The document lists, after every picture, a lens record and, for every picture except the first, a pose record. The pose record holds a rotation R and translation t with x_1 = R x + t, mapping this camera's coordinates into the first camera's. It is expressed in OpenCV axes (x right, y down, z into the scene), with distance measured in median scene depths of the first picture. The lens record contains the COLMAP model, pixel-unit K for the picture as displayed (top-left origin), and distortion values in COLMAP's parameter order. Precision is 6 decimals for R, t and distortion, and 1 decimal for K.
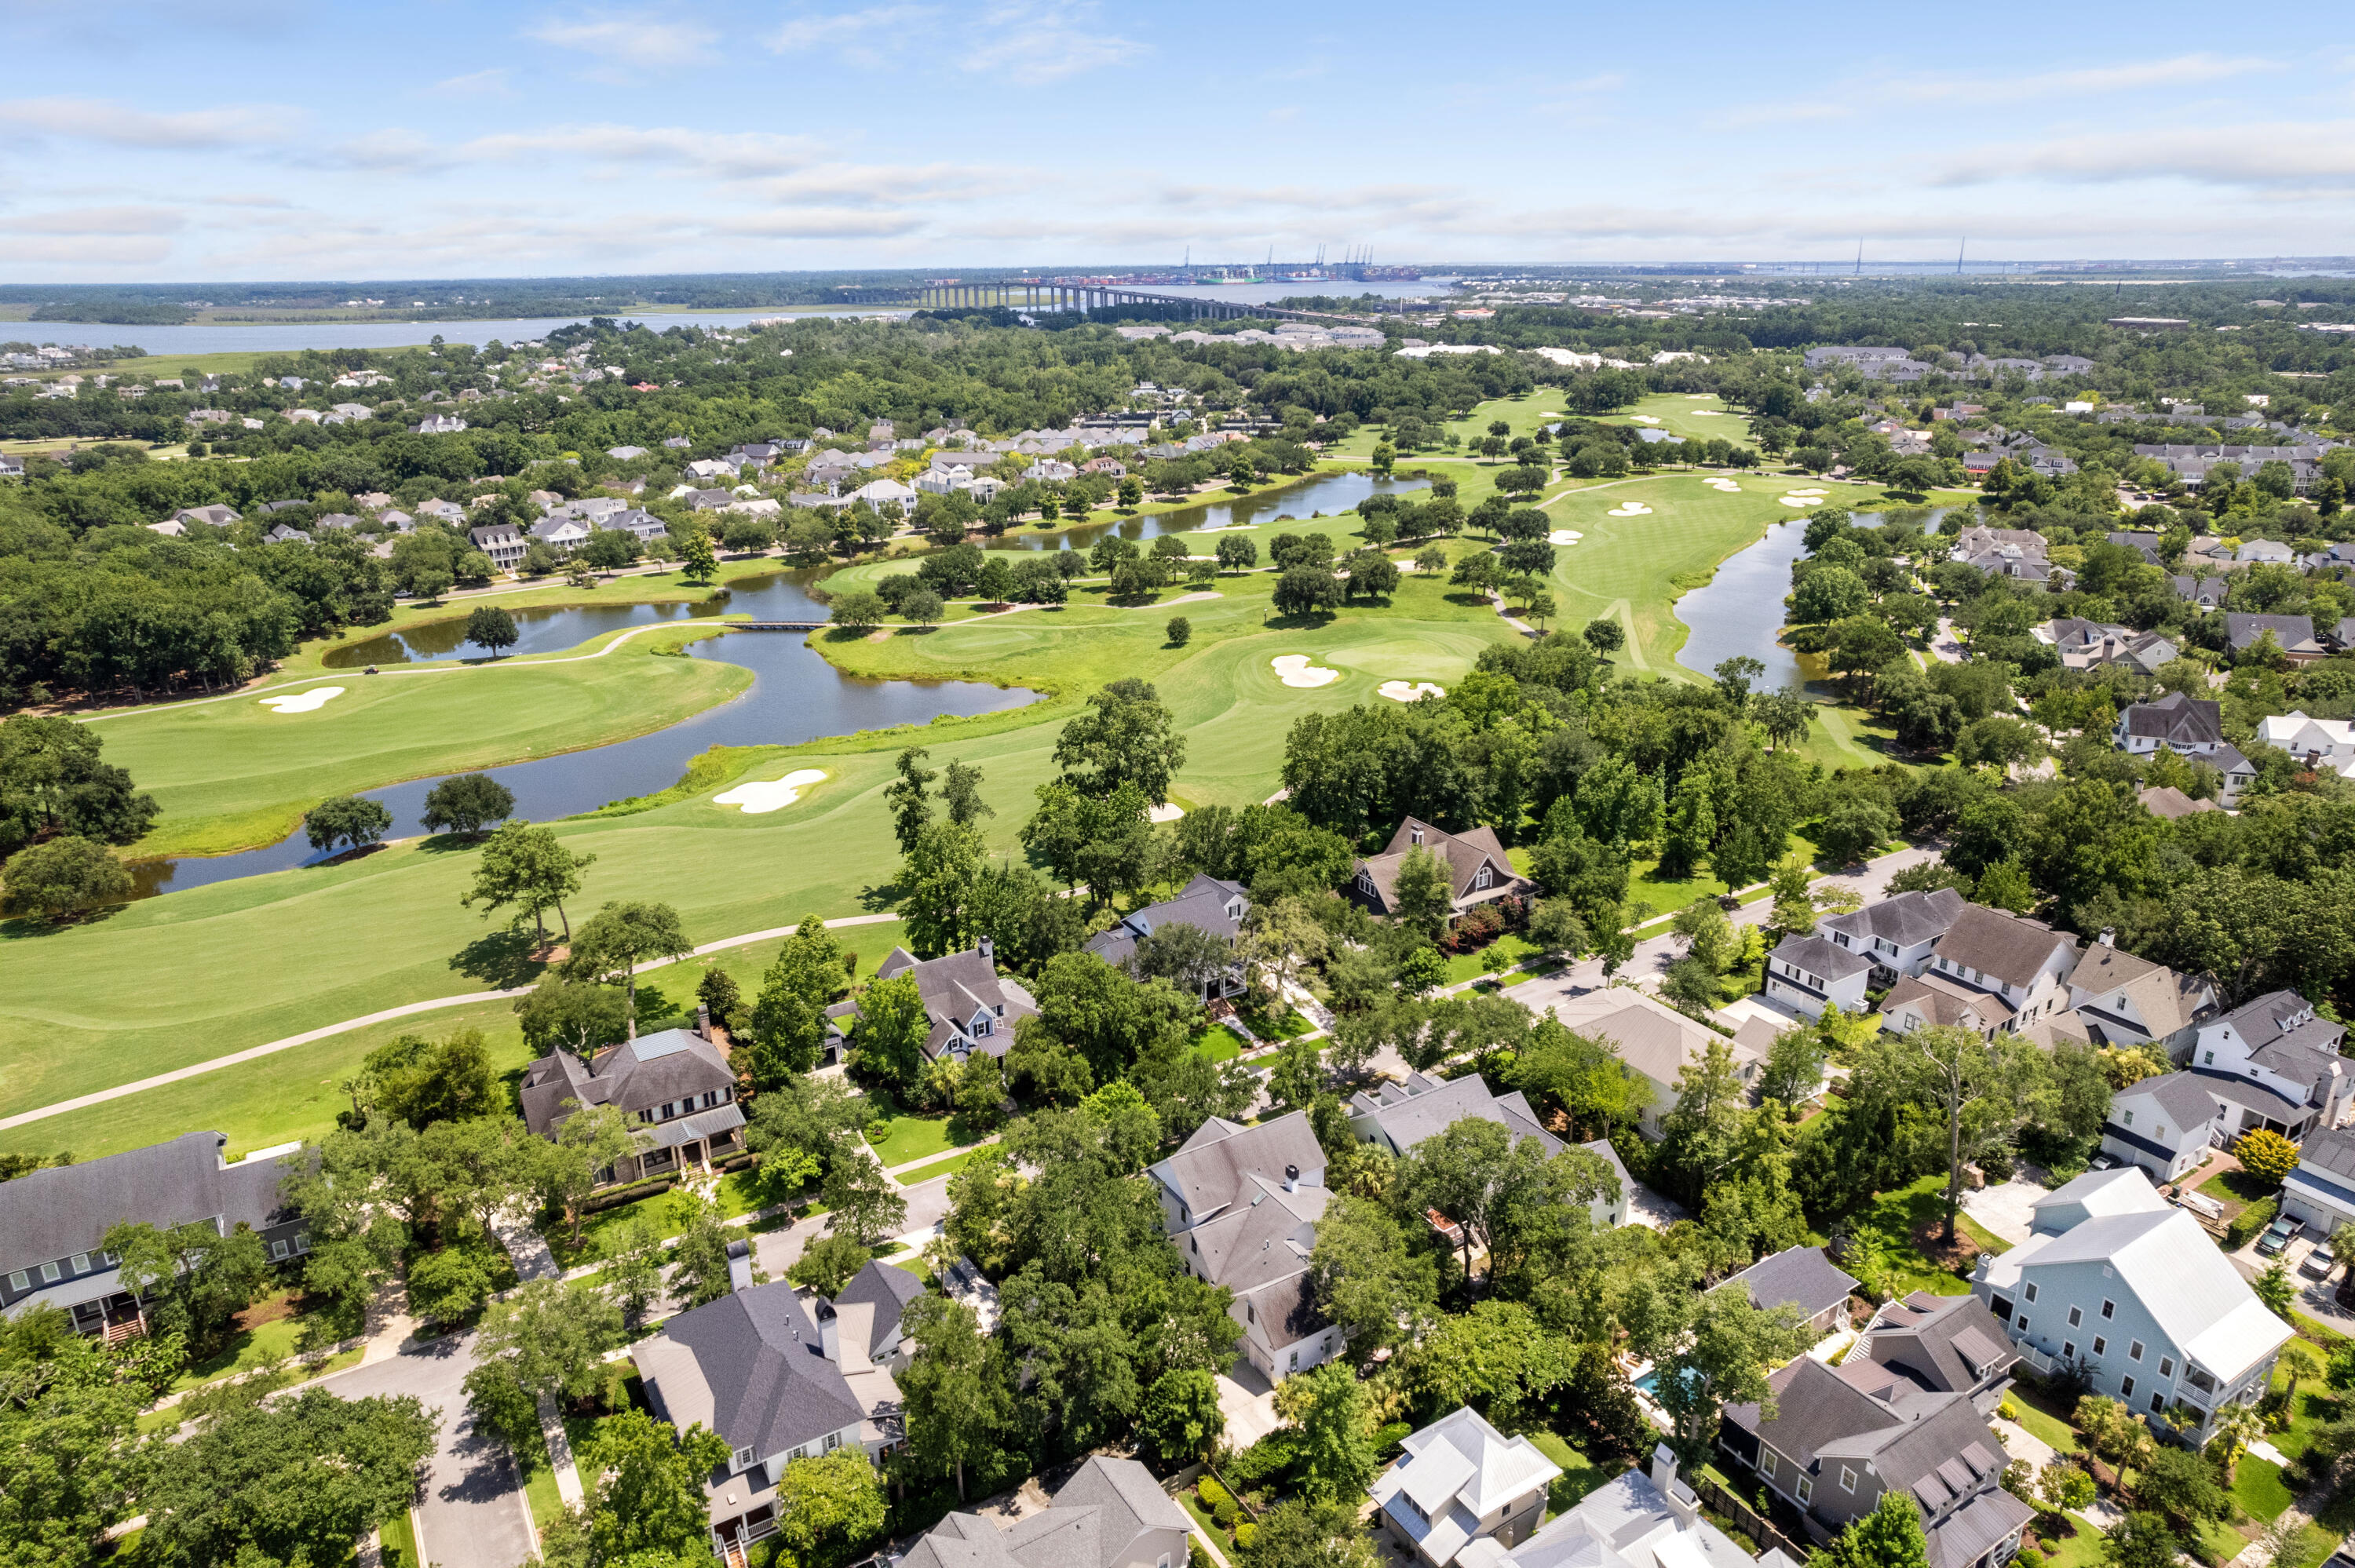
lens RADIAL K [[1510.4, 0, 1187.5], [0, 1510.4, 760.4], [0, 0, 1]] dist [-0.073904, 0.071553]
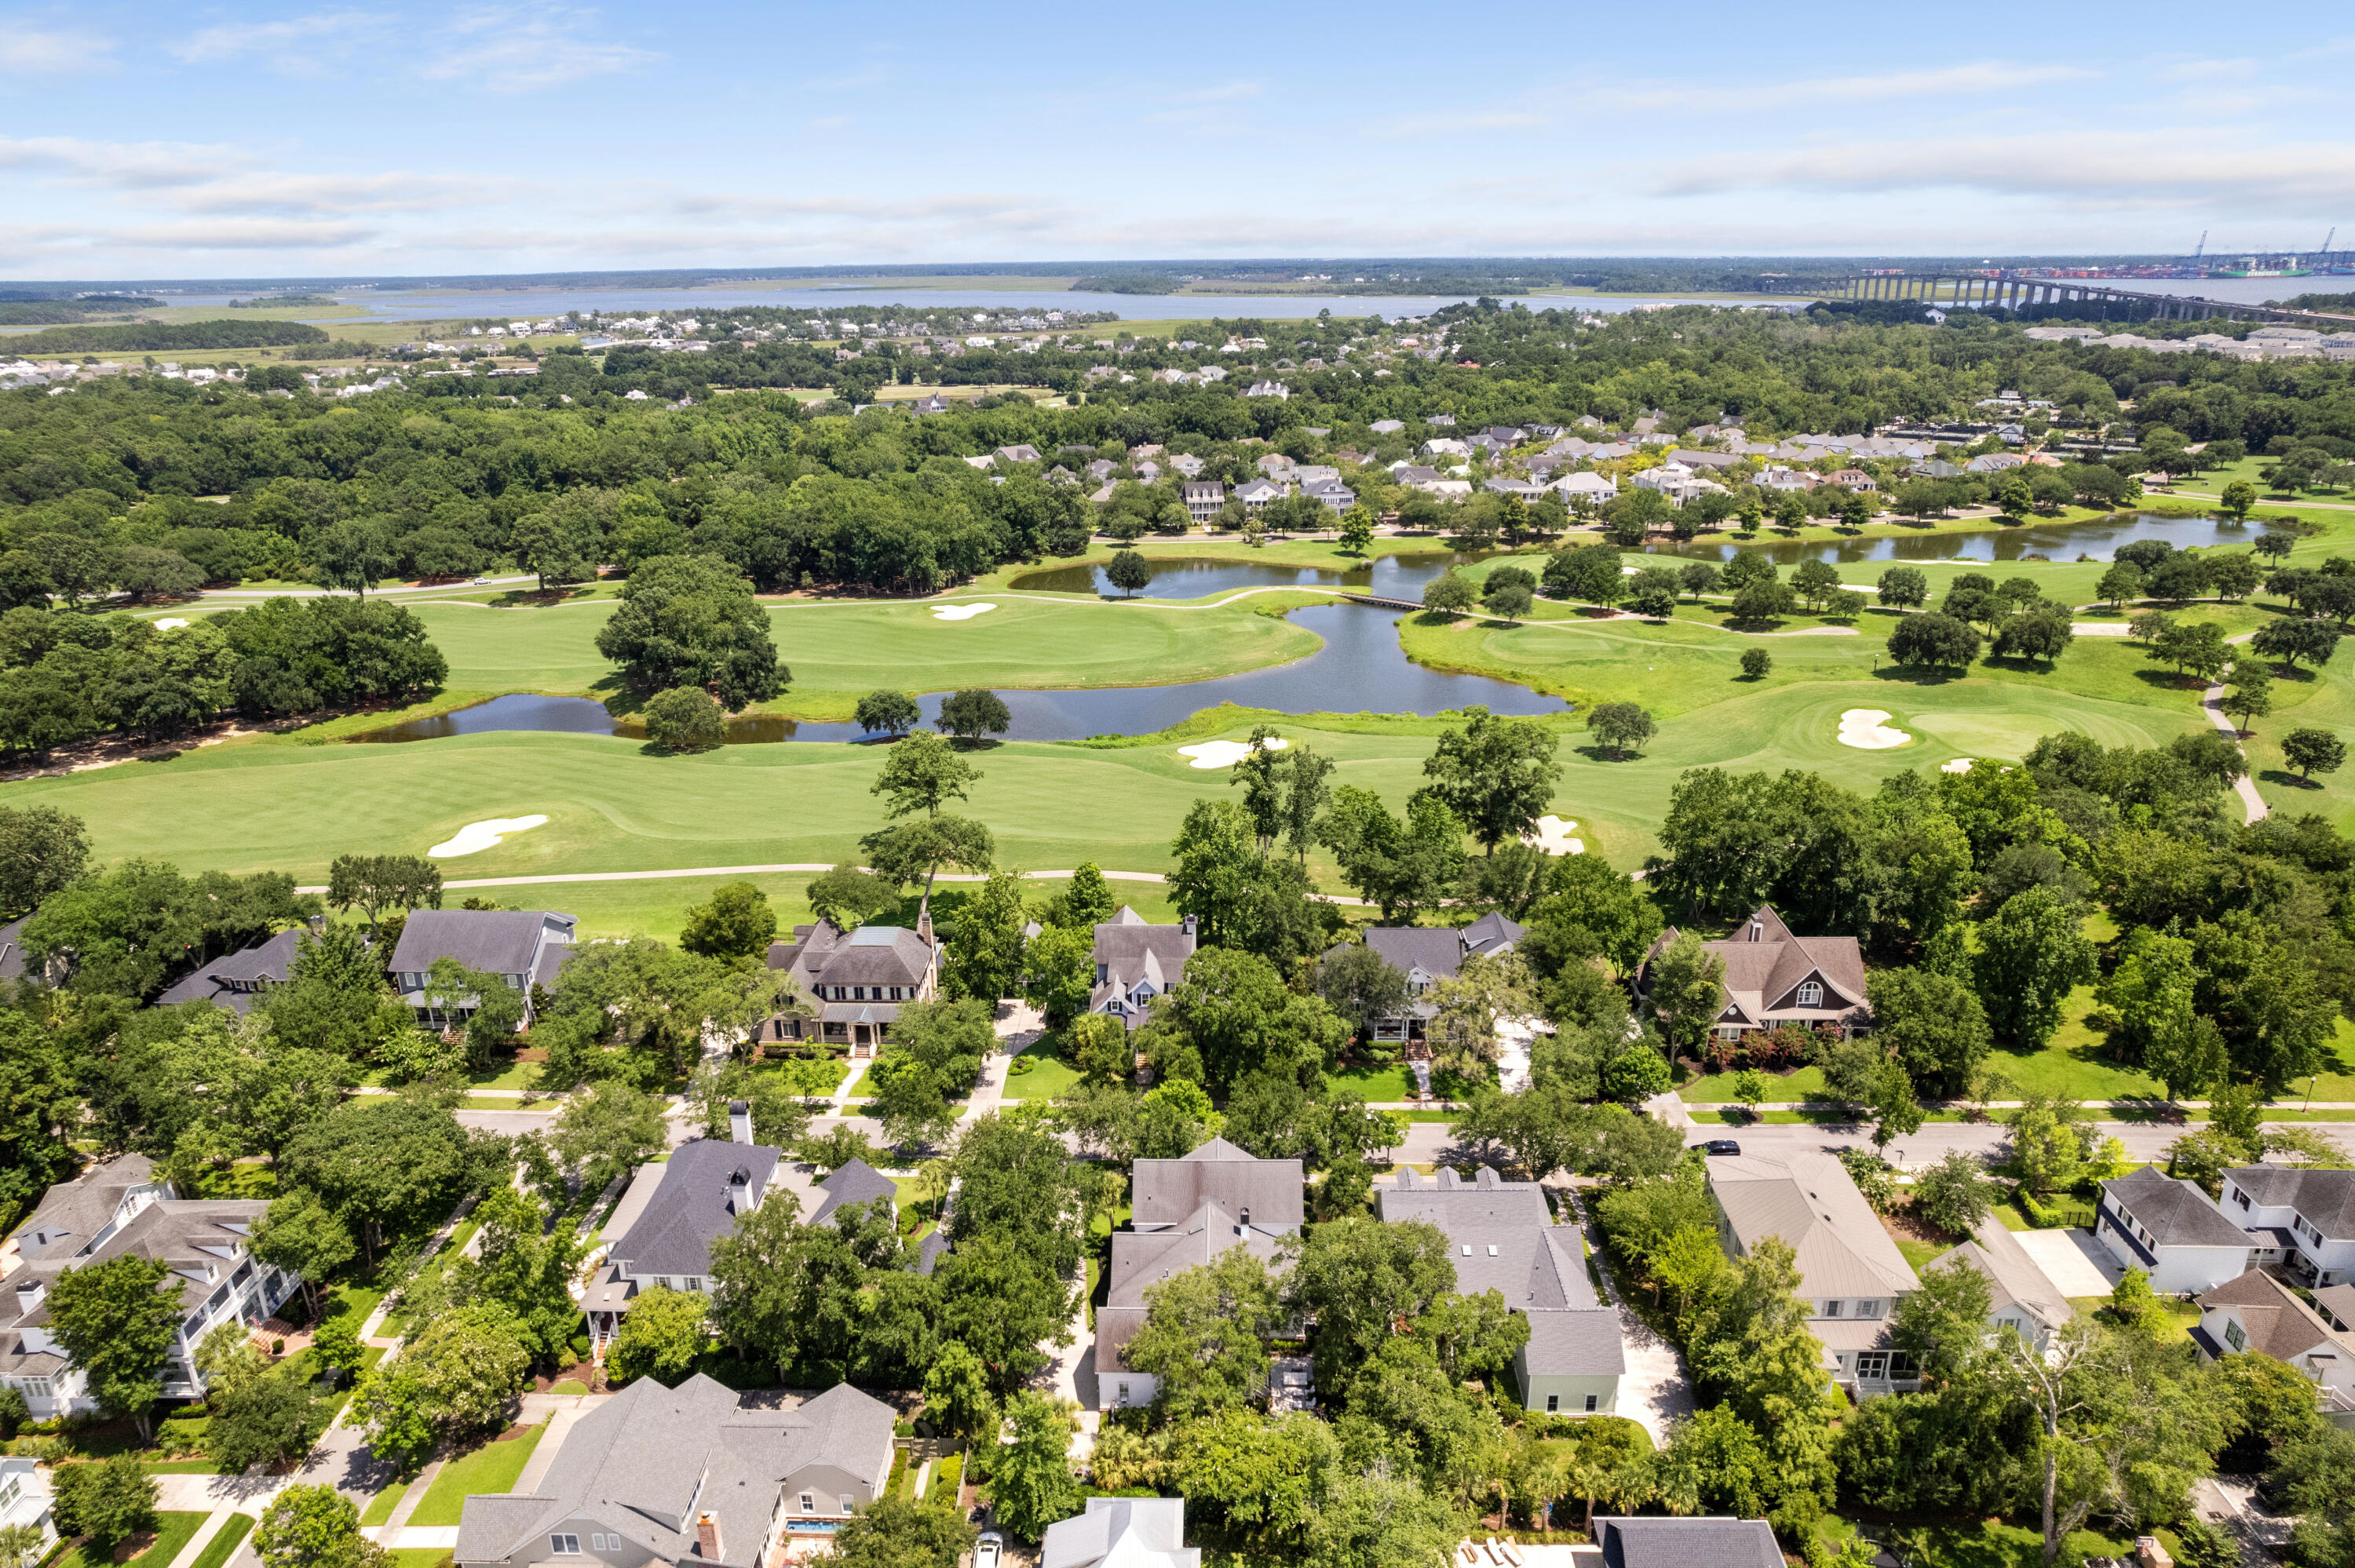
lens RADIAL K [[1518.4, 0, 1246.2], [0, 1518.4, 781.6], [0, 0, 1]] dist [-0.076105, 0.085830]
pose [[0.834938, 0.183778, -0.518753, 0.203142], [-0.173218, 0.982446, 0.069253, -0.024174], [0.522374, 0.032036, 0.852115, 0.071639]]
